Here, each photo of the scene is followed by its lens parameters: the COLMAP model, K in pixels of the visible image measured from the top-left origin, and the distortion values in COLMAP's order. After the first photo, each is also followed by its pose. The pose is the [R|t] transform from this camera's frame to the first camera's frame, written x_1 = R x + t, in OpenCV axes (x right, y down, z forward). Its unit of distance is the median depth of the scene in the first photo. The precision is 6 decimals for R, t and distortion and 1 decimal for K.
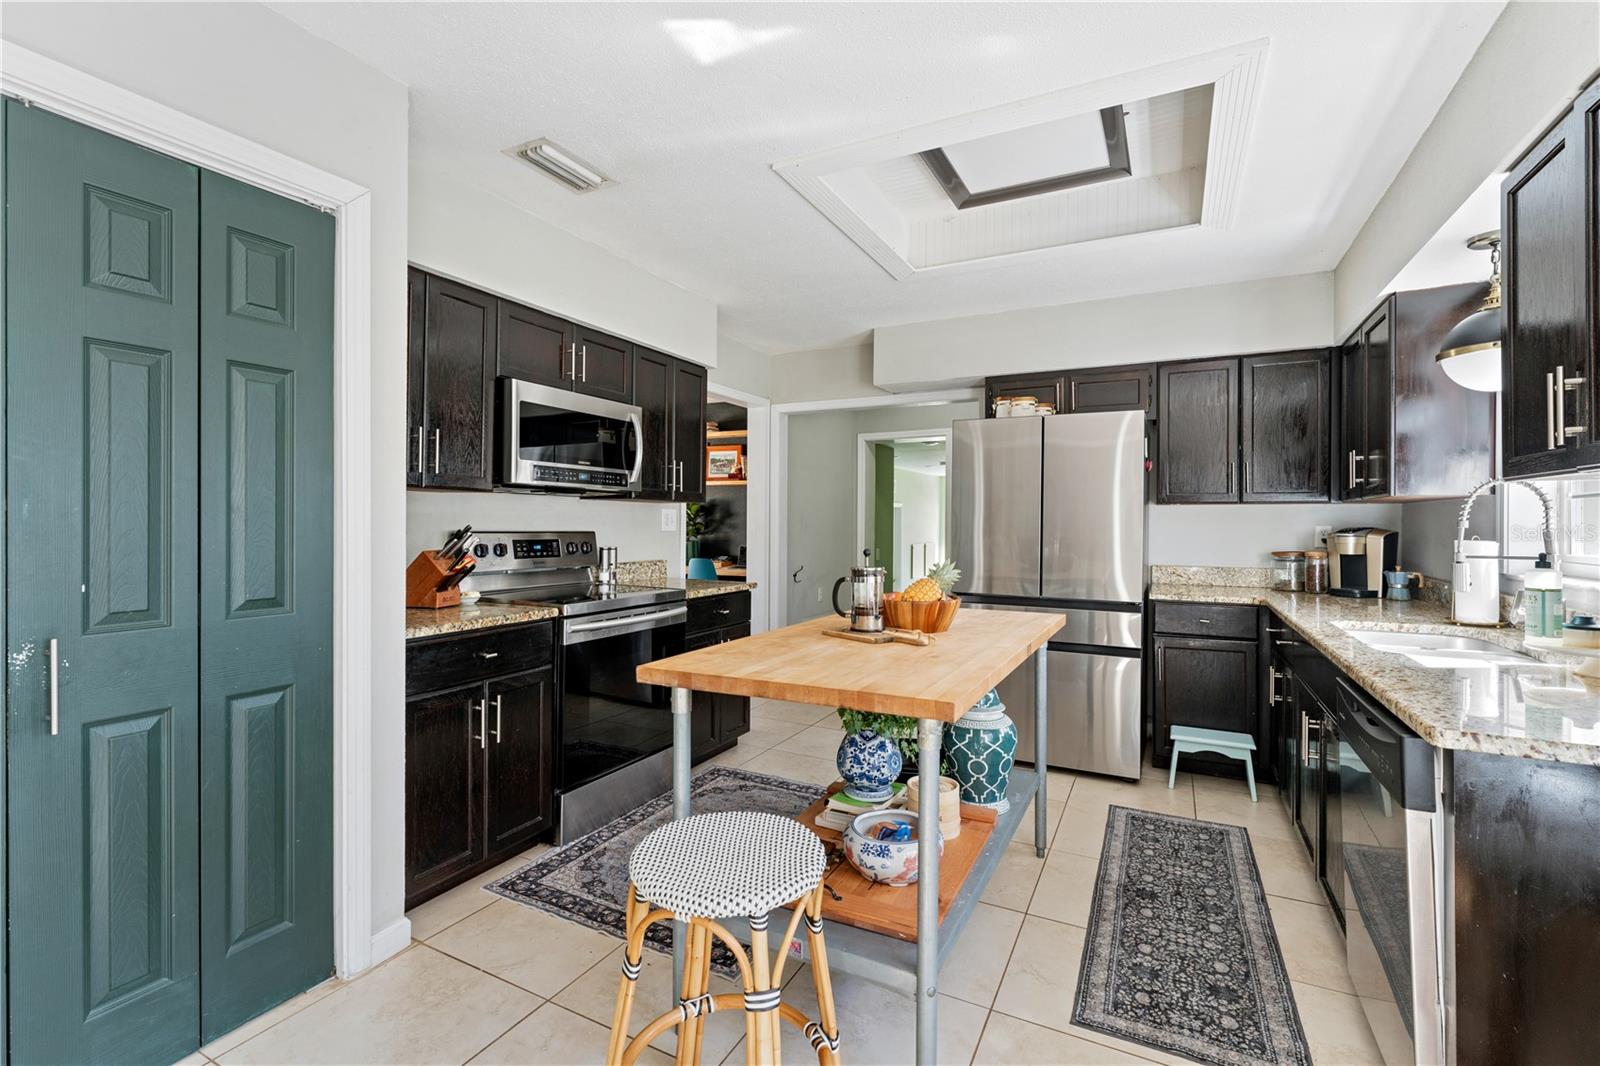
lens RADIAL K [[711.7, 0, 807.7], [0, 711.7, 525.5], [0, 0, 1]] dist [0.002499, -0.000432]
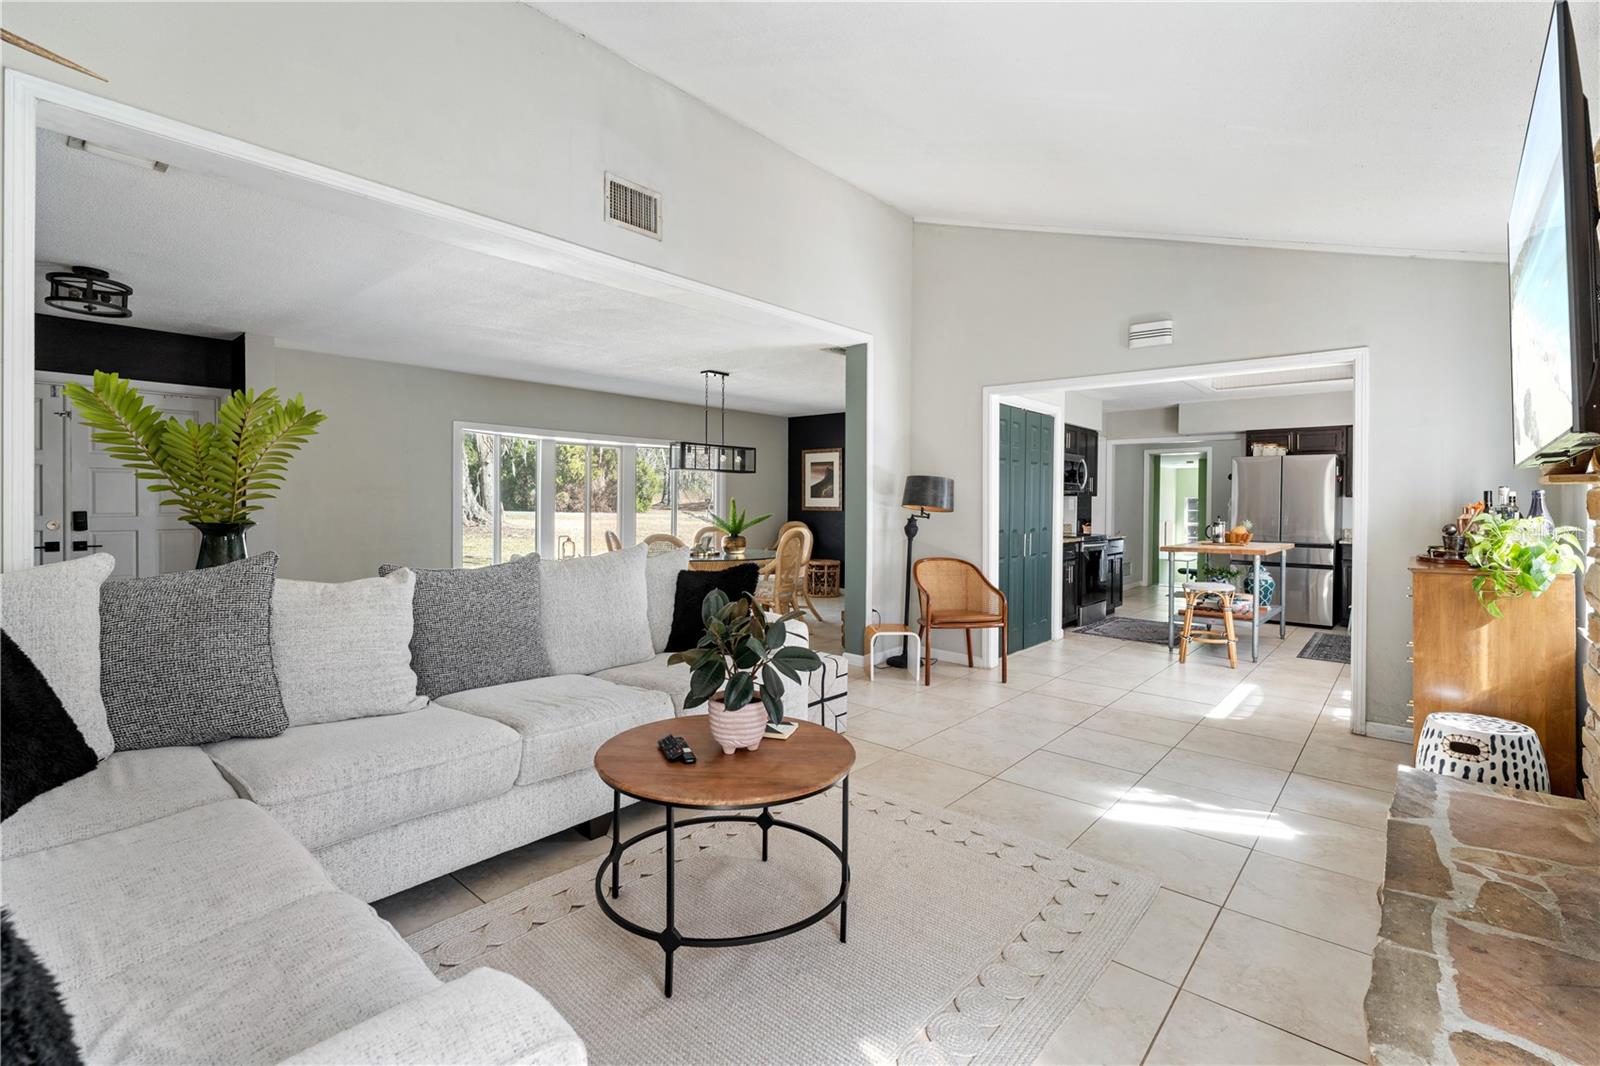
lens RADIAL K [[711.7, 0, 801.4], [0, 711.7, 500.8], [0, 0, 1]] dist [0.002499, -0.000432]
pose [[0.968757, -0.000298, -0.248011, -0.620730], [-0.002042, 0.999956, -0.009178, 0.001295], [0.248003, 0.009398, 0.968714, -1.648904]]
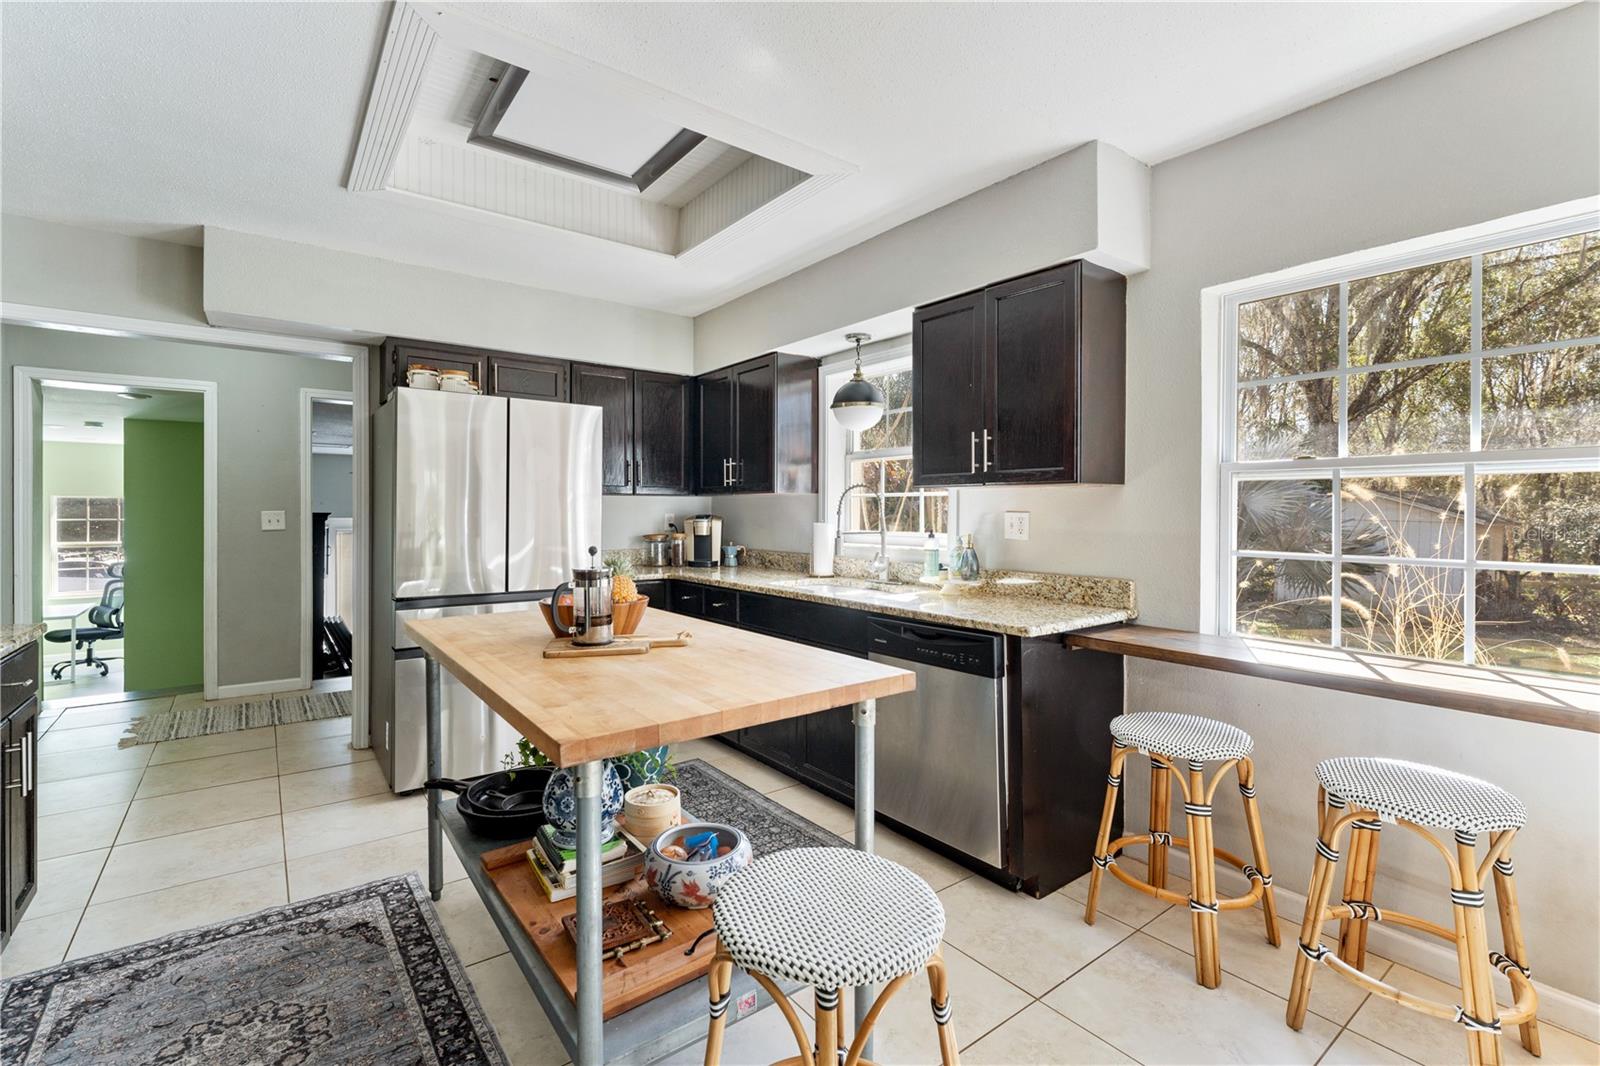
lens RADIAL K [[711.7, 0, 791.9], [0, 711.7, 517.7], [0, 0, 1]] dist [0.002499, -0.000432]
pose [[0.443346, -0.012053, 0.896270, -0.408491], [0.004785, 0.999927, 0.011080, -0.006308], [-0.896338, -0.000624, 0.443371, 0.301827]]
